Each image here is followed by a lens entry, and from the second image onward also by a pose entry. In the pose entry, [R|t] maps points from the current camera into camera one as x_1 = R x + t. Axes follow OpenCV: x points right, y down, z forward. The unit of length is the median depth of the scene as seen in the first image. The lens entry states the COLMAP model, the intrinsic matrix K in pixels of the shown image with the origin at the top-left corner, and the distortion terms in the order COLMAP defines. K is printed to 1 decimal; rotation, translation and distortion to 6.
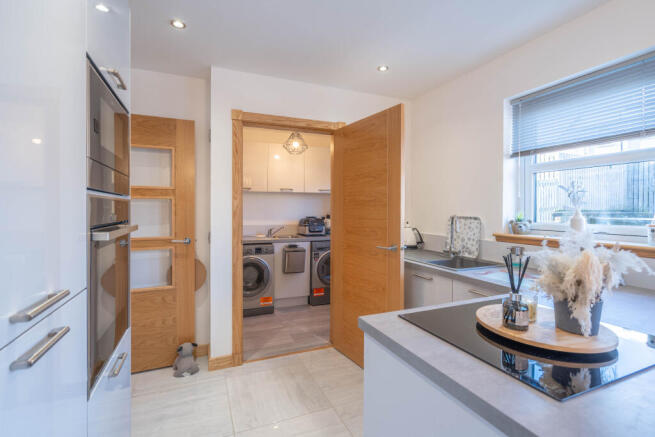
lens RADIAL K [[299.8, 0, 327.5], [0, 299.8, 218.5], [0, 0, 1]] dist [0.000388, 0.000126]
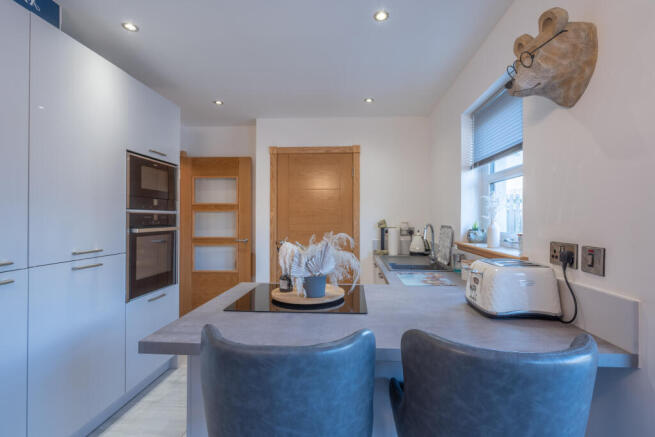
lens RADIAL K [[315.0, 0, 348.1], [0, 315.0, 227.9], [0, 0, 1]] dist [0.000853, 0.000398]
pose [[0.900230, 0.013849, -0.435195, 0.620977], [-0.014927, 0.999888, 0.000940, 0.005881], [0.435159, 0.005650, 0.900336, -0.149070]]
